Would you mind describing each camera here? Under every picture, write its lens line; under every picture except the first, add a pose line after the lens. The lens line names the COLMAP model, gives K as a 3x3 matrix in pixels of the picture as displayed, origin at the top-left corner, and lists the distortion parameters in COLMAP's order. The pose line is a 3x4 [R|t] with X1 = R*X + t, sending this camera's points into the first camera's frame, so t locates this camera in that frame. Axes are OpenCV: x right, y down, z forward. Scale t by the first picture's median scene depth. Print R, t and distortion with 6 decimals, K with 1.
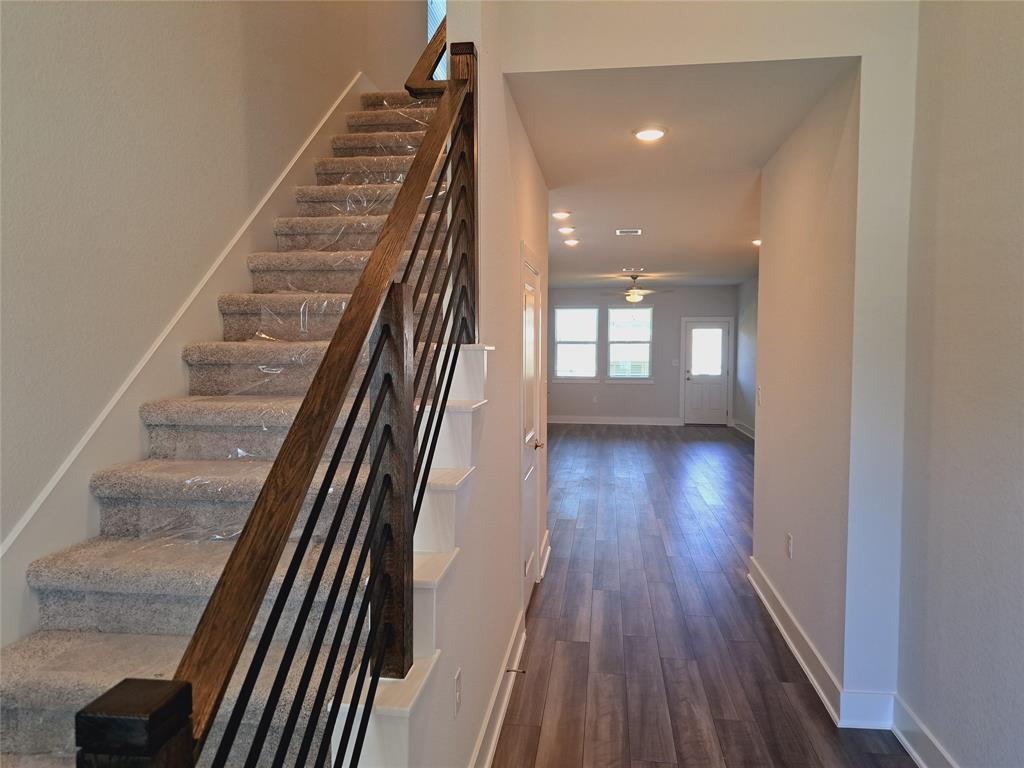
lens RADIAL K [[737.8, 0, 507.0], [0, 737.8, 385.0], [0, 0, 1]] dist [0.068754, -0.066748]
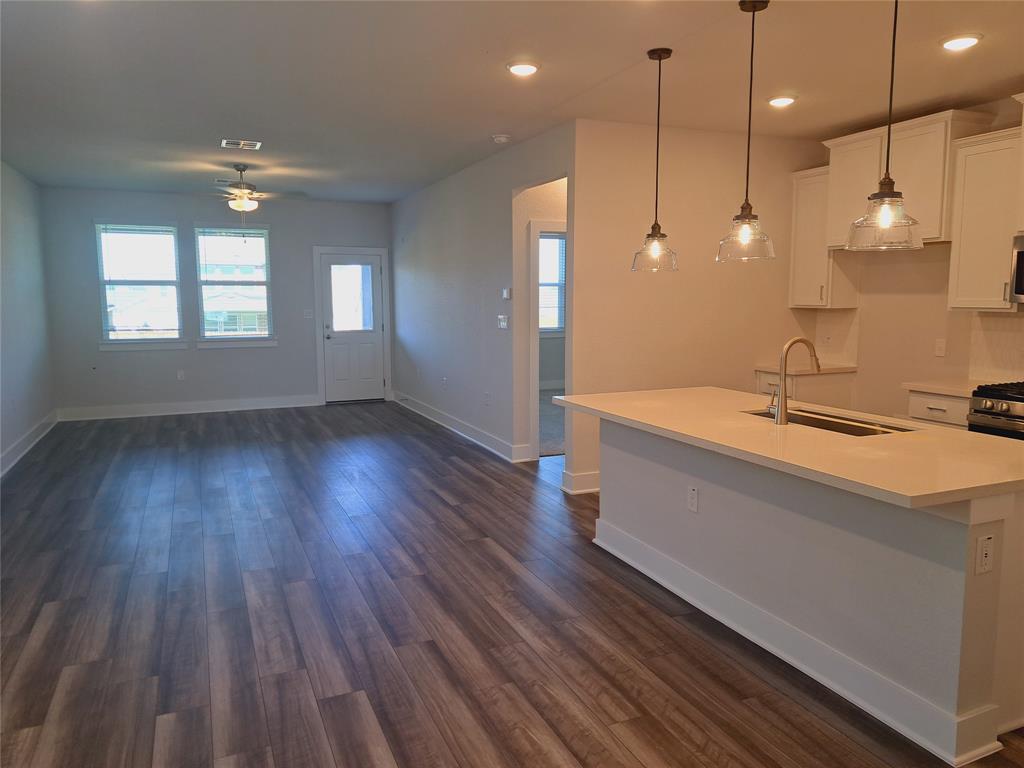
lens RADIAL K [[737.8, 0, 520.7], [0, 737.8, 380.0], [0, 0, 1]] dist [0.068754, -0.066748]
pose [[0.853569, -0.066610, 0.516703, 0.038552], [0.033026, 0.996716, 0.073932, -0.013837], [-0.519931, -0.046041, 0.852966, 0.319074]]
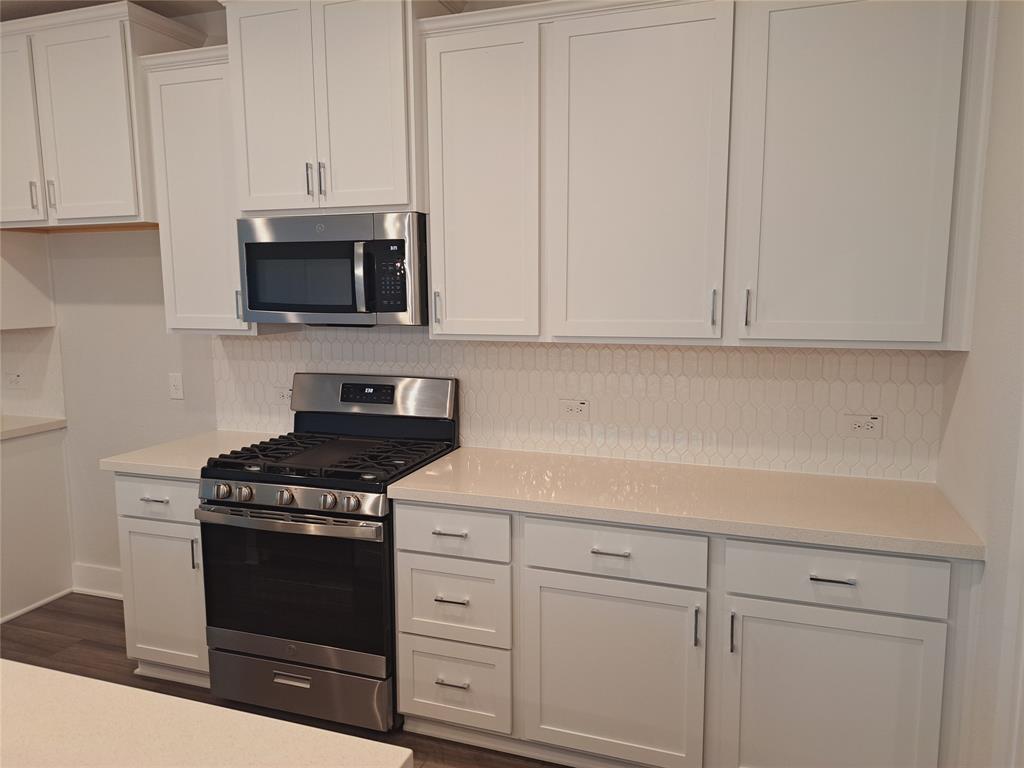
lens RADIAL K [[737.8, 0, 504.8], [0, 737.8, 376.2], [0, 0, 1]] dist [0.068754, -0.066748]
pose [[0.212830, -0.124300, 0.969151, 0.195285], [0.057090, 0.991763, 0.114663, -0.020692], [-0.975420, 0.030925, 0.218173, 0.369438]]
